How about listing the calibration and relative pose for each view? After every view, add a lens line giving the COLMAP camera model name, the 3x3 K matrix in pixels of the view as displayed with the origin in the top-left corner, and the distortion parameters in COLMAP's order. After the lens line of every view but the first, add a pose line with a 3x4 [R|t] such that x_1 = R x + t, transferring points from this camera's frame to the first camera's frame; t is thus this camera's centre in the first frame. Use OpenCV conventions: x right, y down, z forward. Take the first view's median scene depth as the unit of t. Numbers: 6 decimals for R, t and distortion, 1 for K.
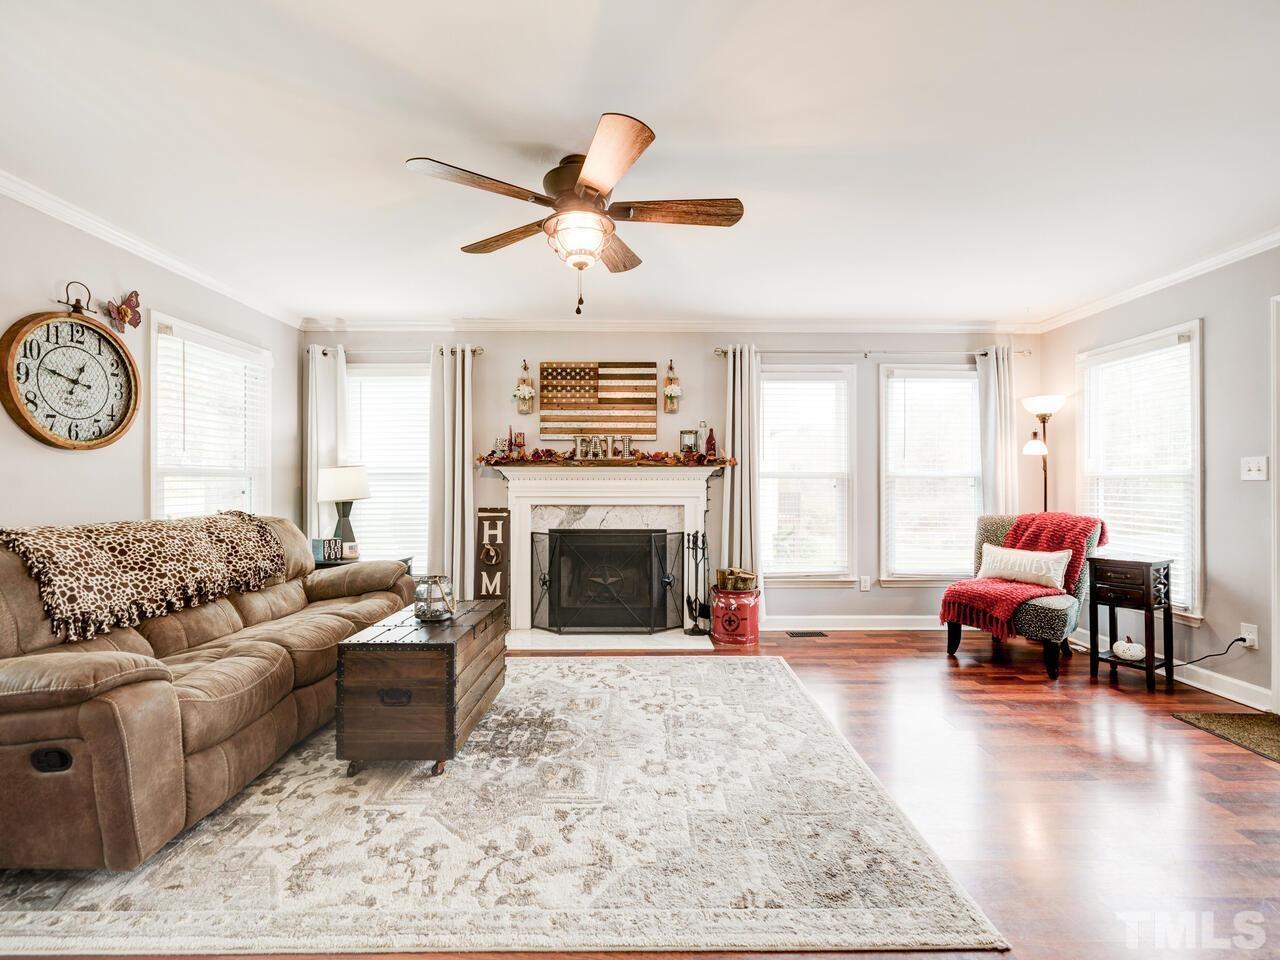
lens RADIAL K [[578.0, 0, 641.4], [0, 578.0, 484.7], [0, 0, 1]] dist [-0.002033, -0.000127]
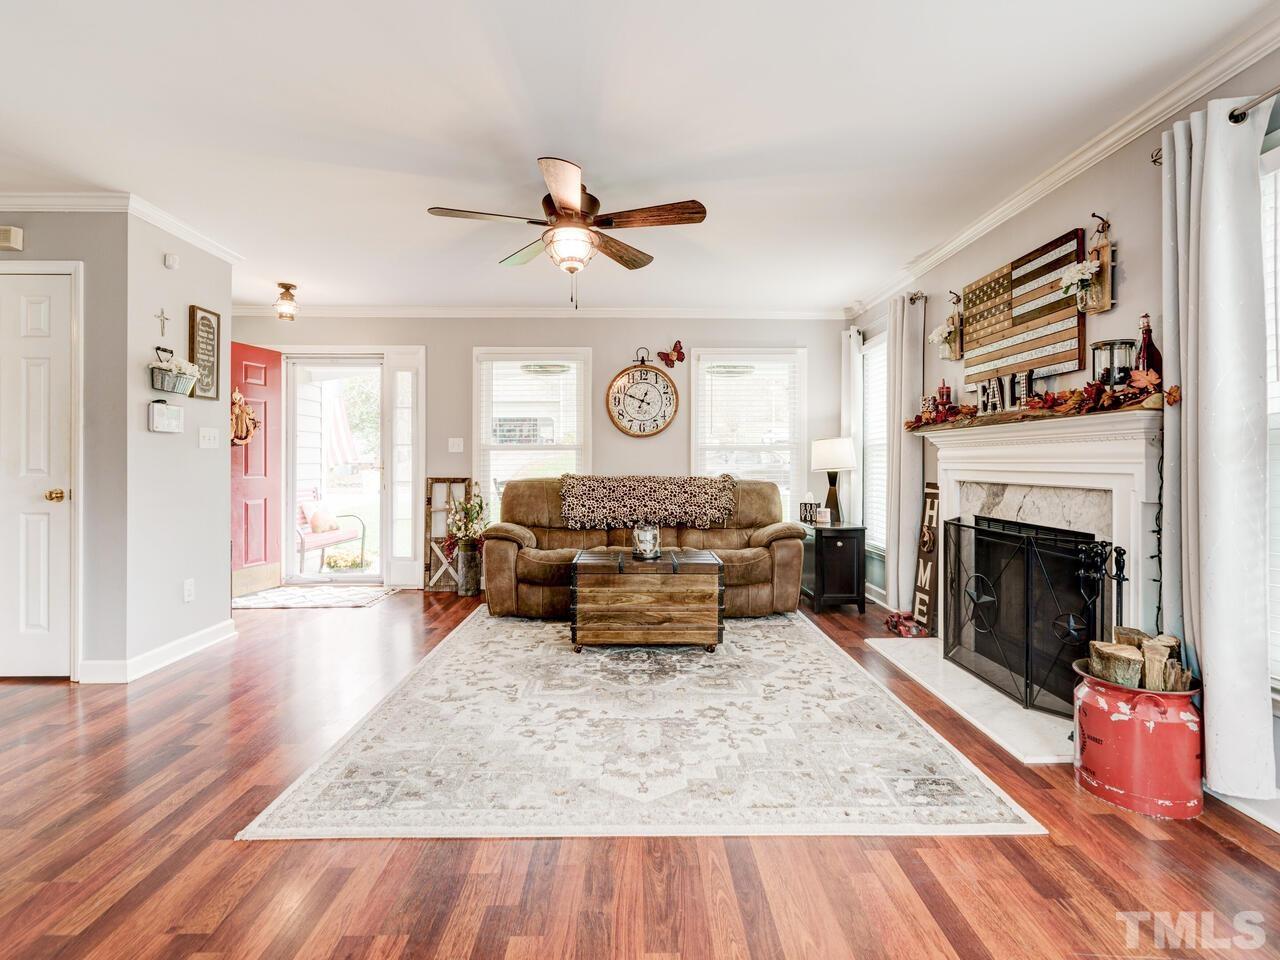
lens RADIAL K [[618.1, 0, 642.3], [0, 618.1, 459.8], [0, 0, 1]] dist [0.000154, 0.000067]
pose [[0.010173, -0.003689, -0.999941, 0.625307], [-0.003092, 0.999988, -0.003720, 0.012465], [0.999943, 0.003129, 0.010161, 0.595801]]
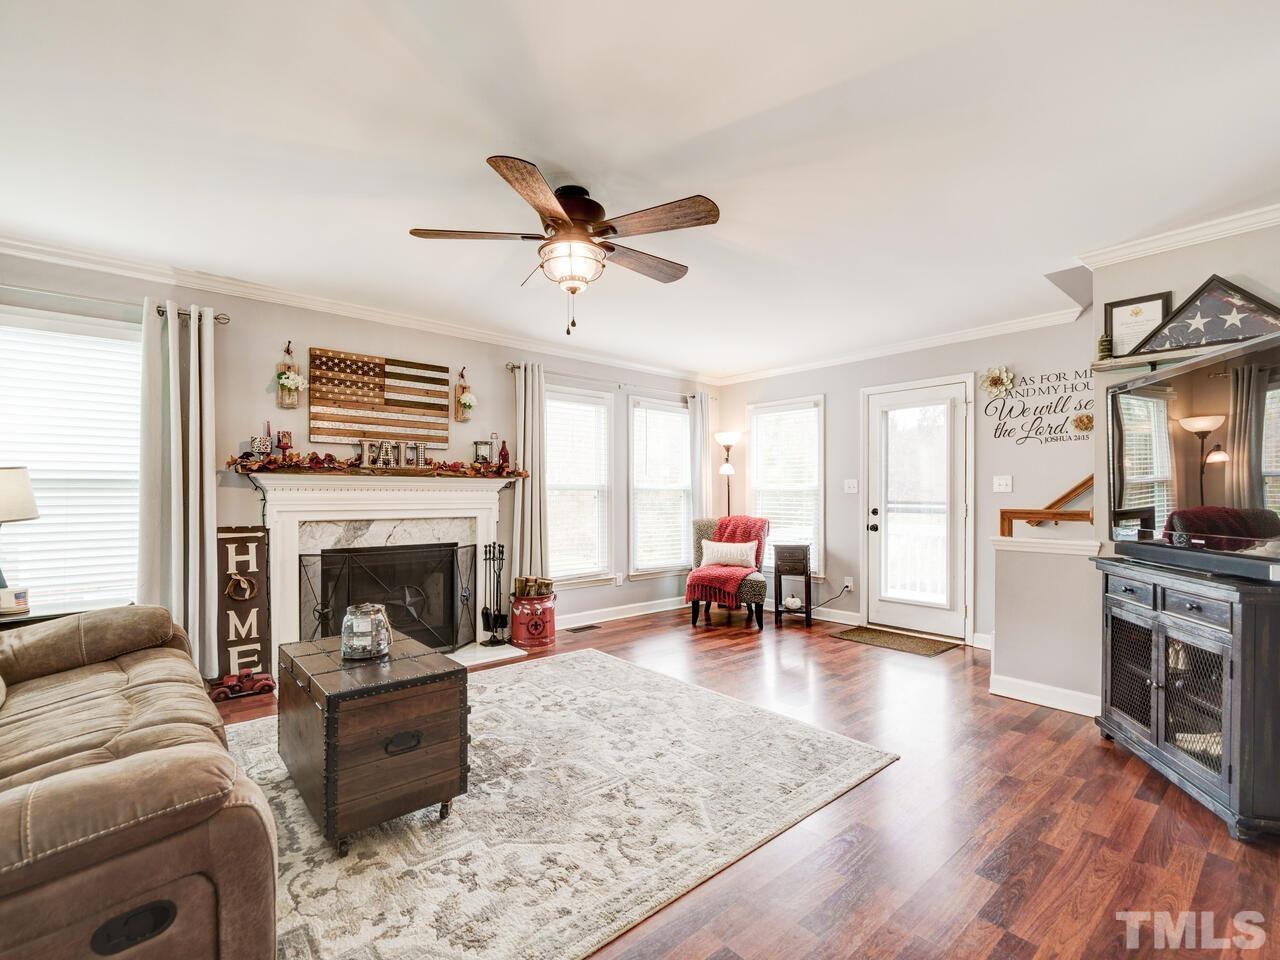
lens RADIAL K [[590.3, 0, 657.5], [0, 590.3, 498.0], [0, 0, 1]] dist [-0.001540, -0.000184]
pose [[0.748677, -0.003282, 0.662927, -0.371570], [0.000323, 0.999989, 0.004586, -0.001309], [-0.662935, -0.003220, 0.748670, 0.044950]]
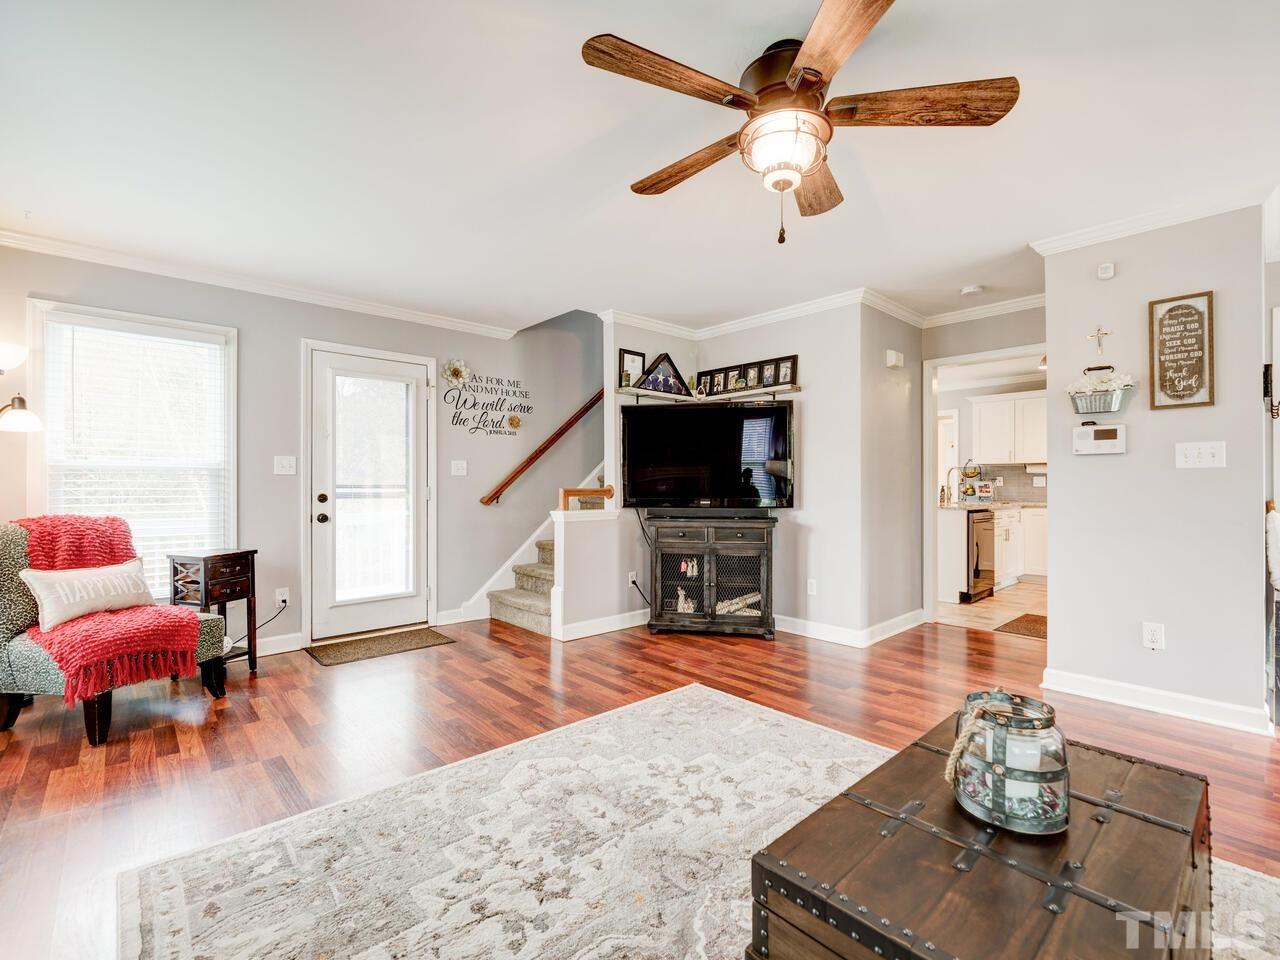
lens RADIAL K [[578.0, 0, 641.4], [0, 578.0, 484.7], [0, 0, 1]] dist [-0.002033, -0.000127]
pose [[-0.669162, 0.000873, 0.743116, -0.290769], [0.003407, 0.999992, 0.001892, 0.009880], [-0.743109, 0.003798, -0.669160, 0.871377]]
